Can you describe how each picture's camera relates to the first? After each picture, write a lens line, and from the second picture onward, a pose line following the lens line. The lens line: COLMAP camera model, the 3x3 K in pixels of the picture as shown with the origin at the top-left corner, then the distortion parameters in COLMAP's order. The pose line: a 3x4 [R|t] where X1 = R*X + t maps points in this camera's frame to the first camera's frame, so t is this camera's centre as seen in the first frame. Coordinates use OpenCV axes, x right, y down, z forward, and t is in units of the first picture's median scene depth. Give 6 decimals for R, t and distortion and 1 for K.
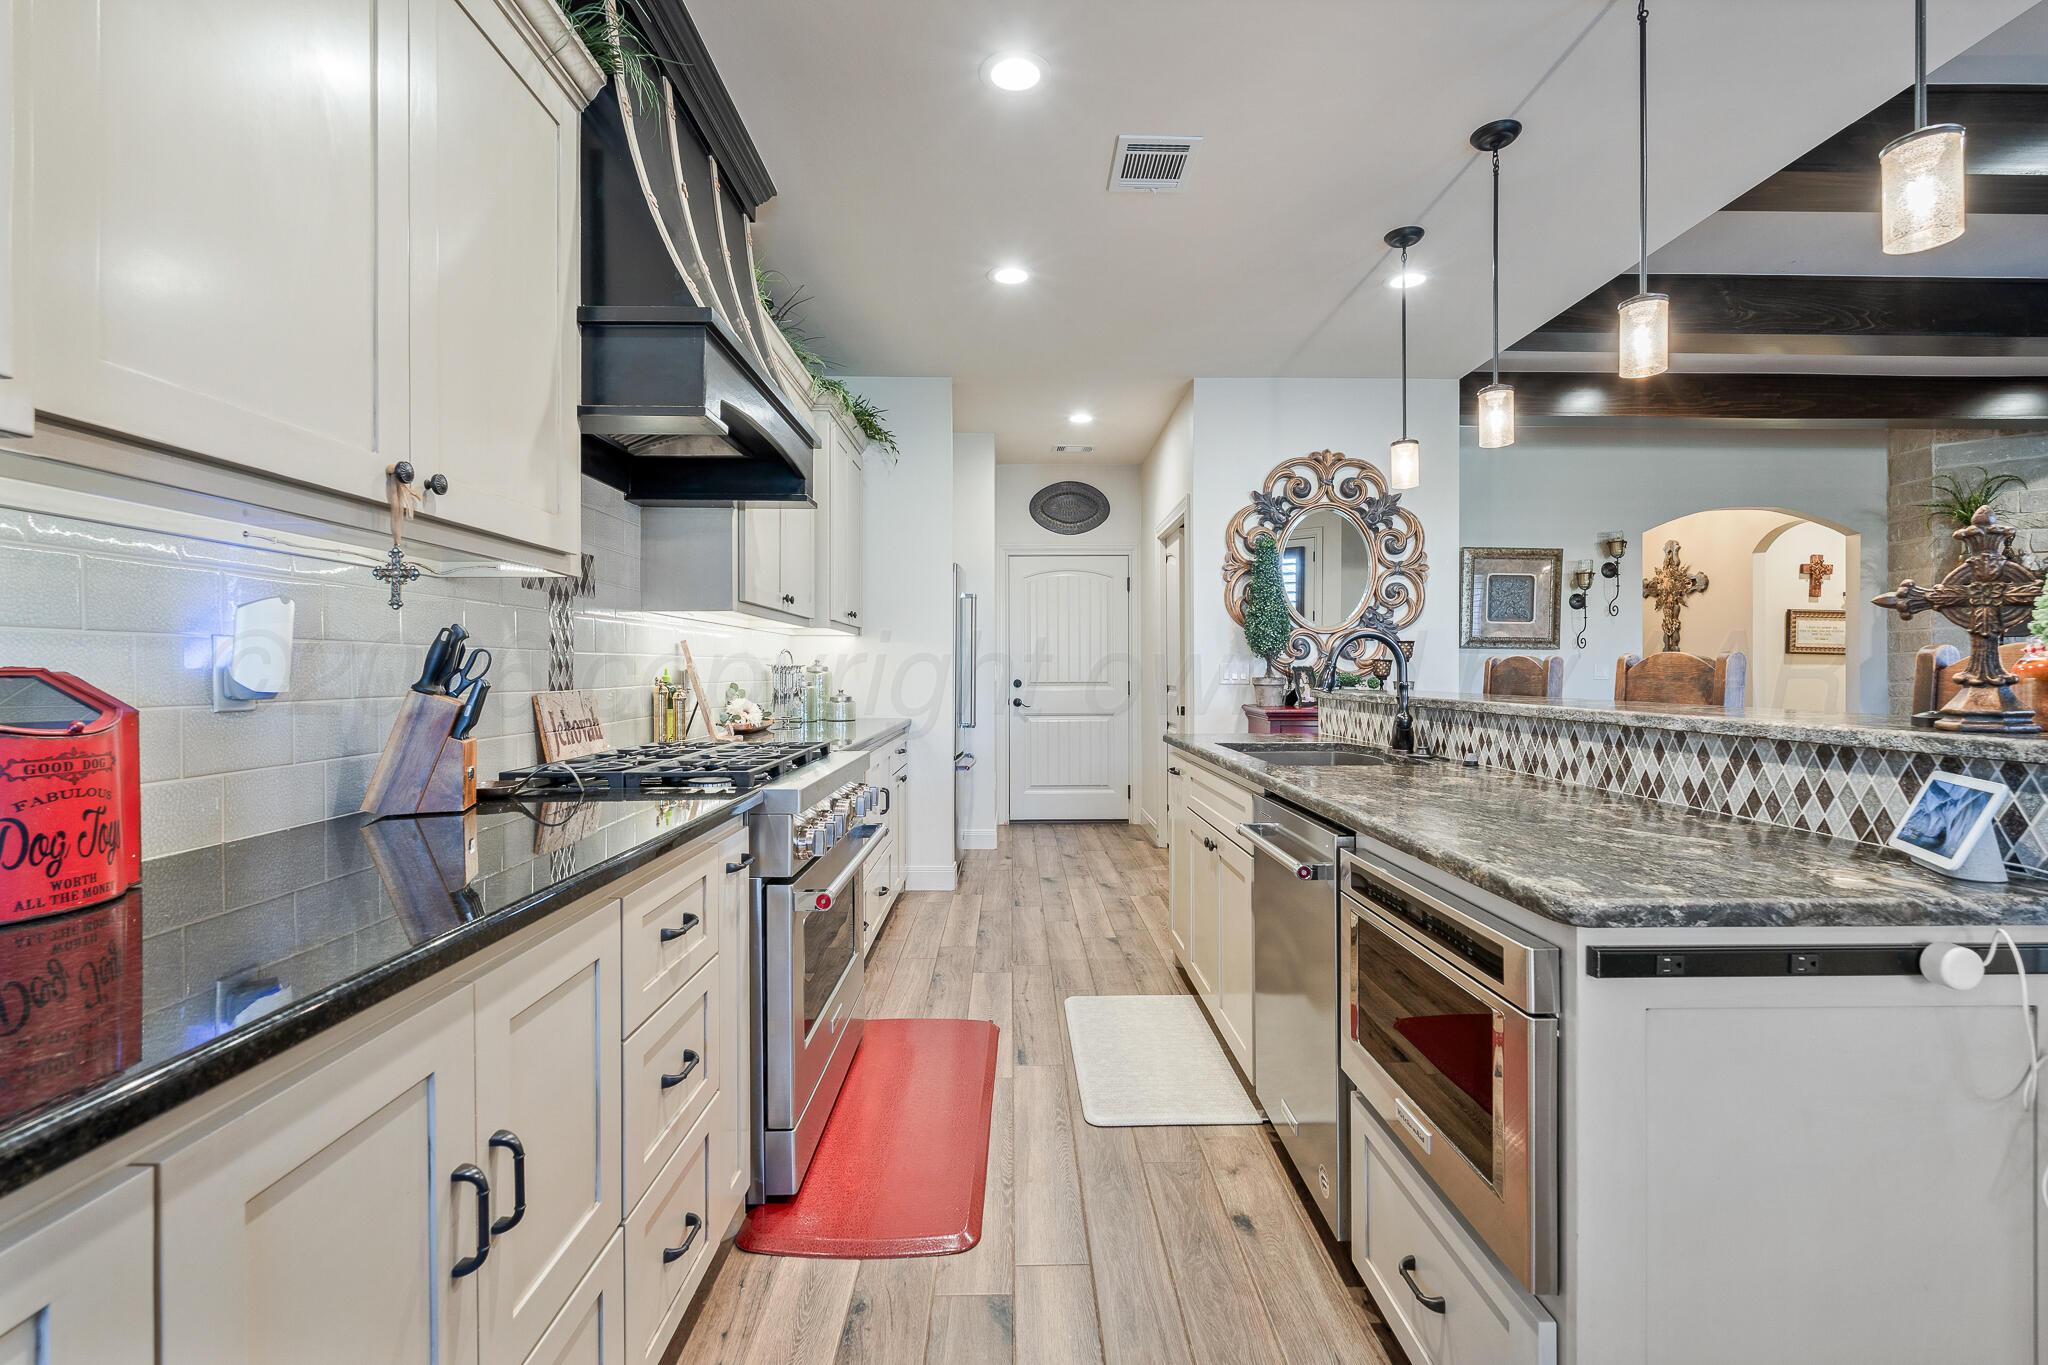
lens RADIAL K [[896.2, 0, 1025.8], [0, 896.2, 669.6], [0, 0, 1]] dist [0.000265, 0.000454]
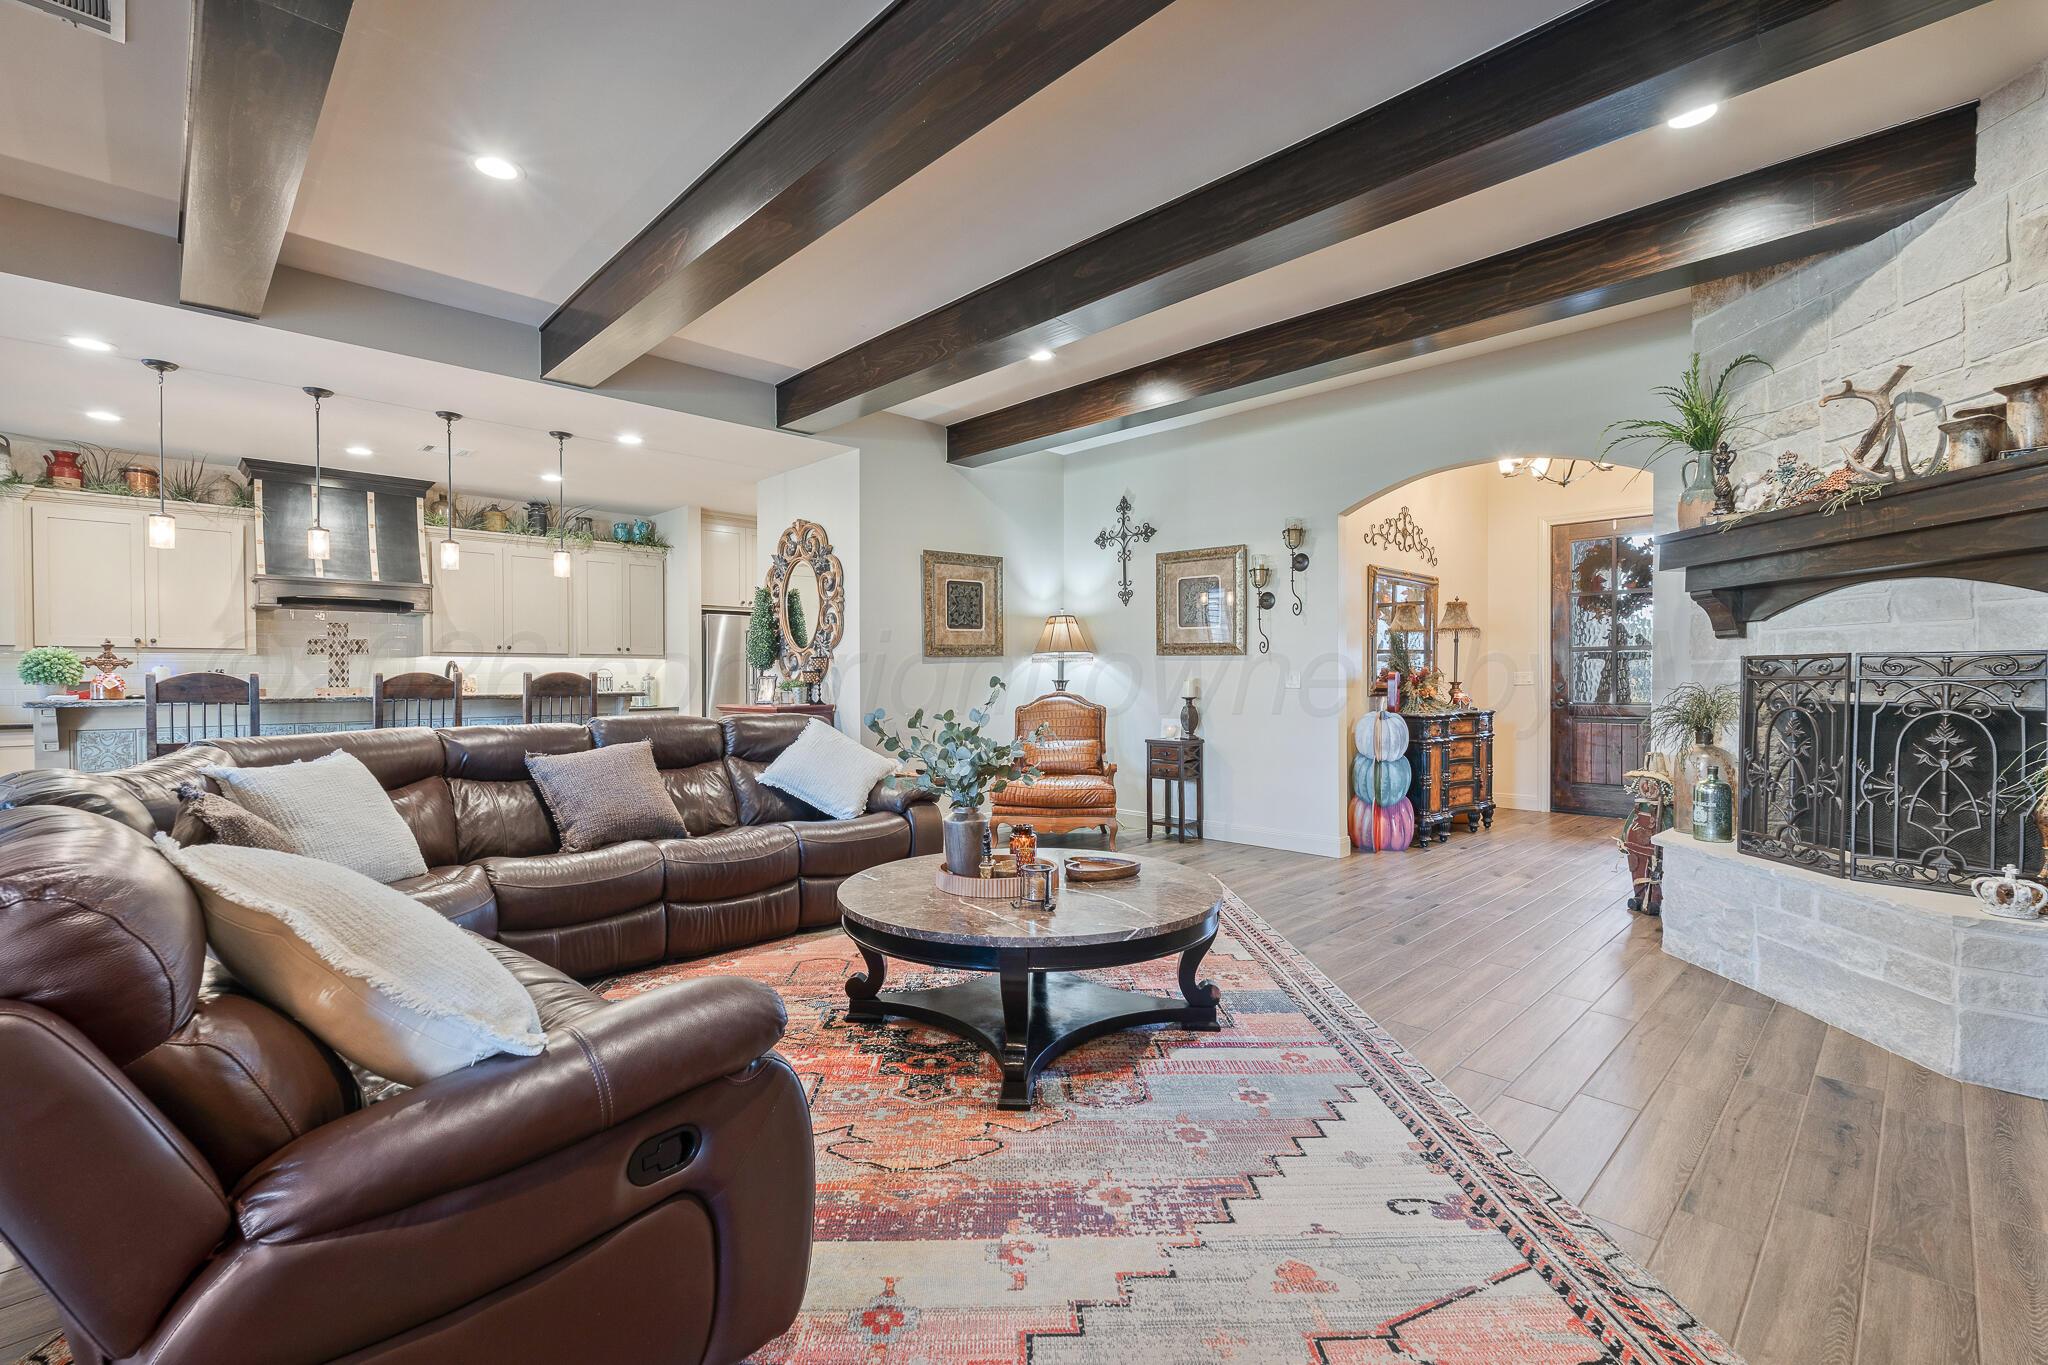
lens RADIAL K [[896.2, 0, 1011.6], [0, 896.2, 680.3], [0, 0, 1]] dist [0.000265, 0.000454]
pose [[0.670728, -0.001471, -0.741702, 0.939876], [0.002203, 0.999998, 0.000009, 0.001904], [0.741700, -0.001640, 0.670730, 0.188066]]
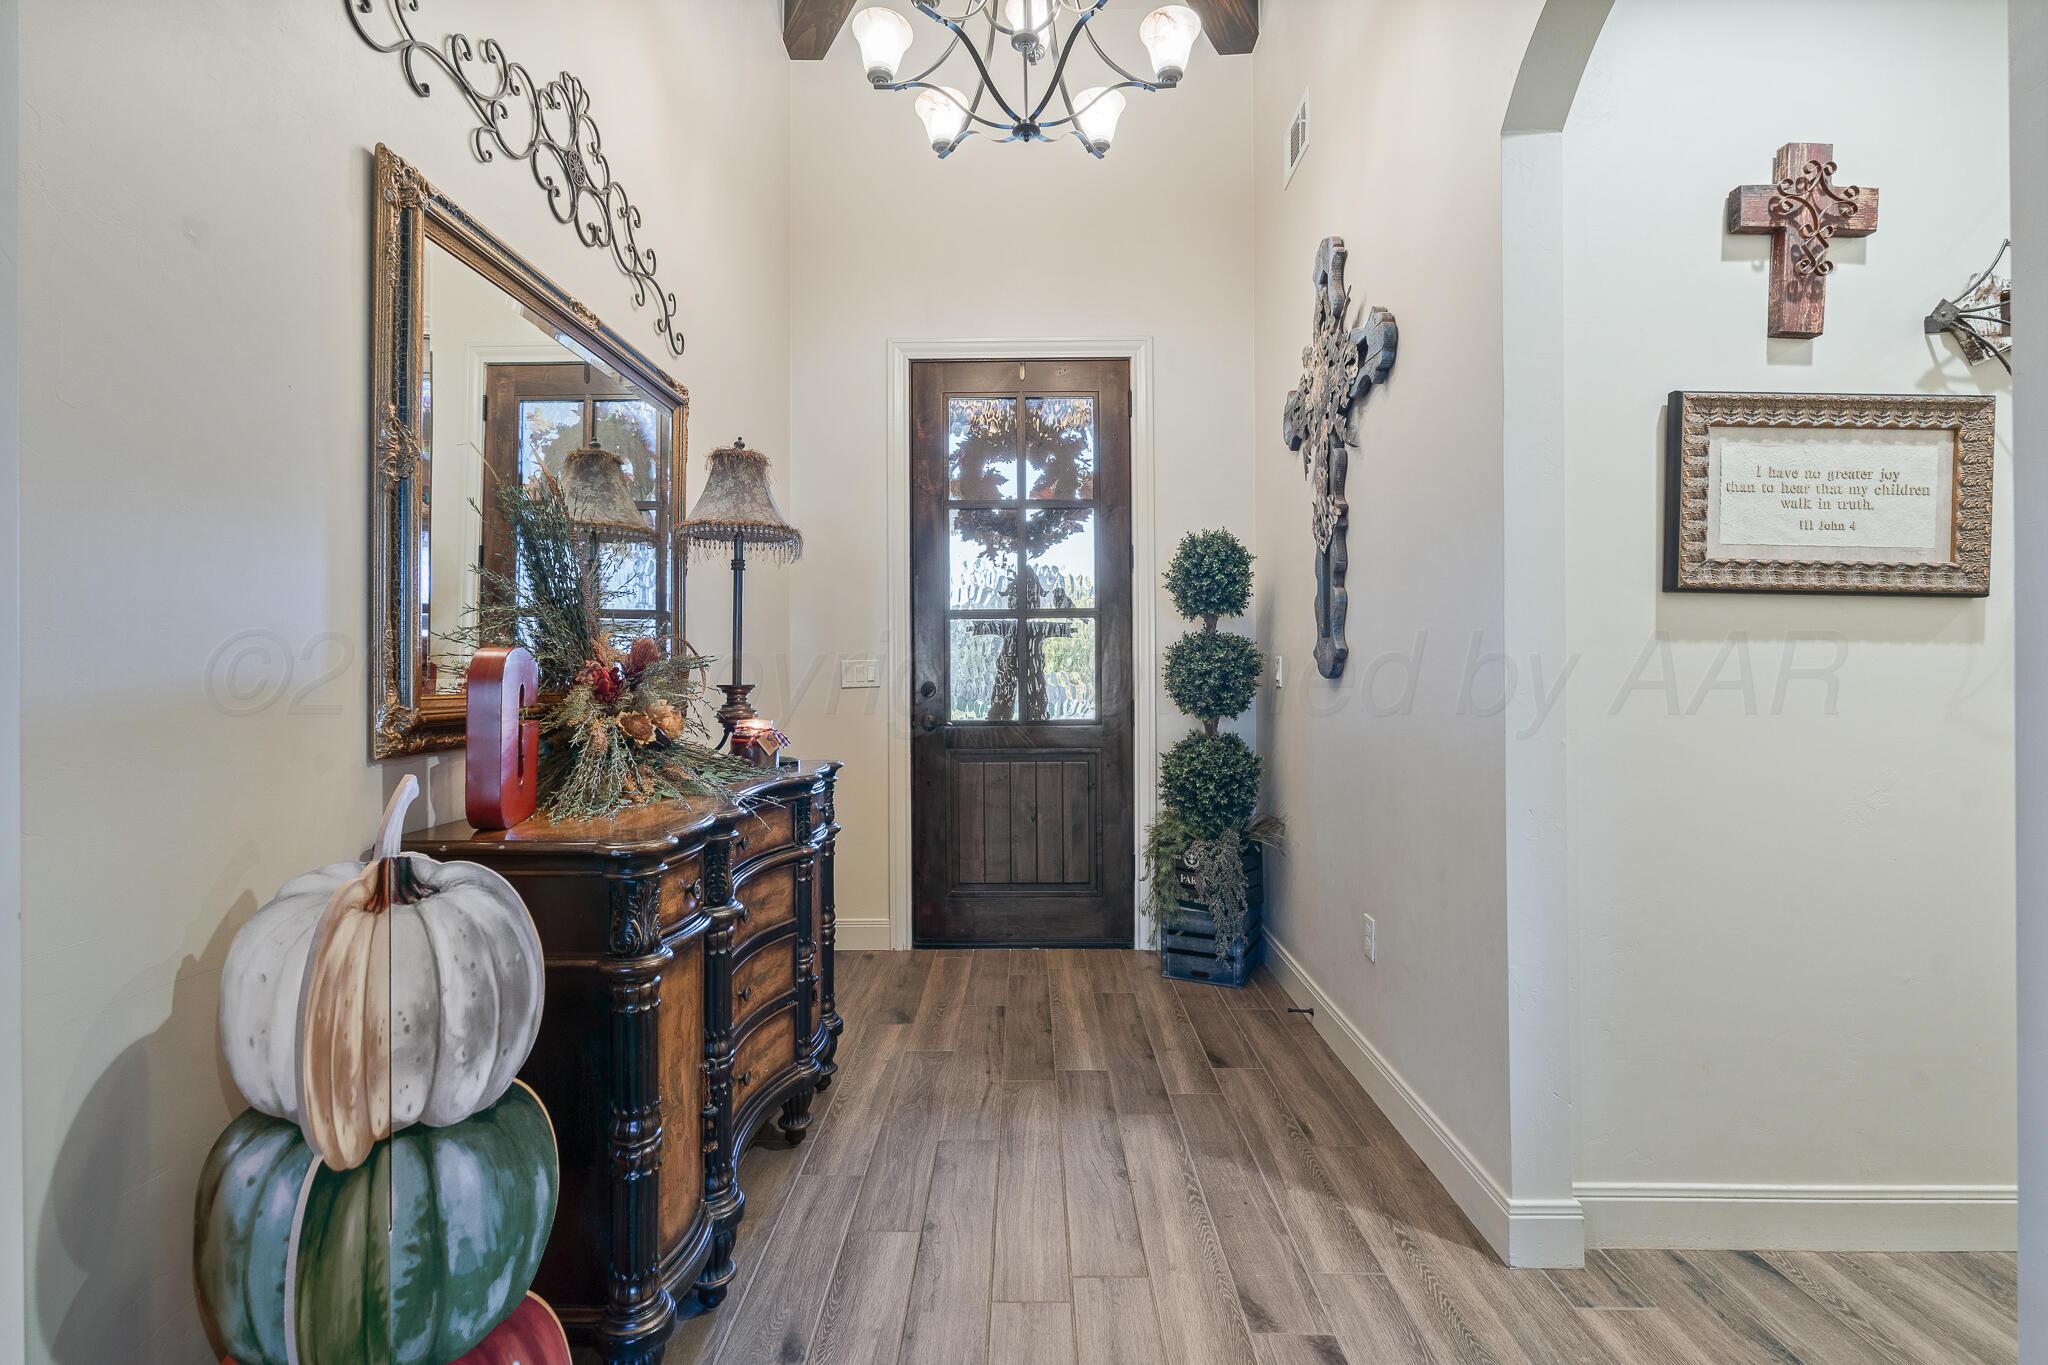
lens RADIAL K [[896.2, 0, 1031.7], [0, 896.2, 672.6], [0, 0, 1]] dist [0.000265, 0.000454]
pose [[0.999716, -0.006103, -0.023017, 0.697010], [0.006132, 0.999980, 0.001192, 0.000737], [0.023010, -0.001333, 0.999734, 0.774980]]
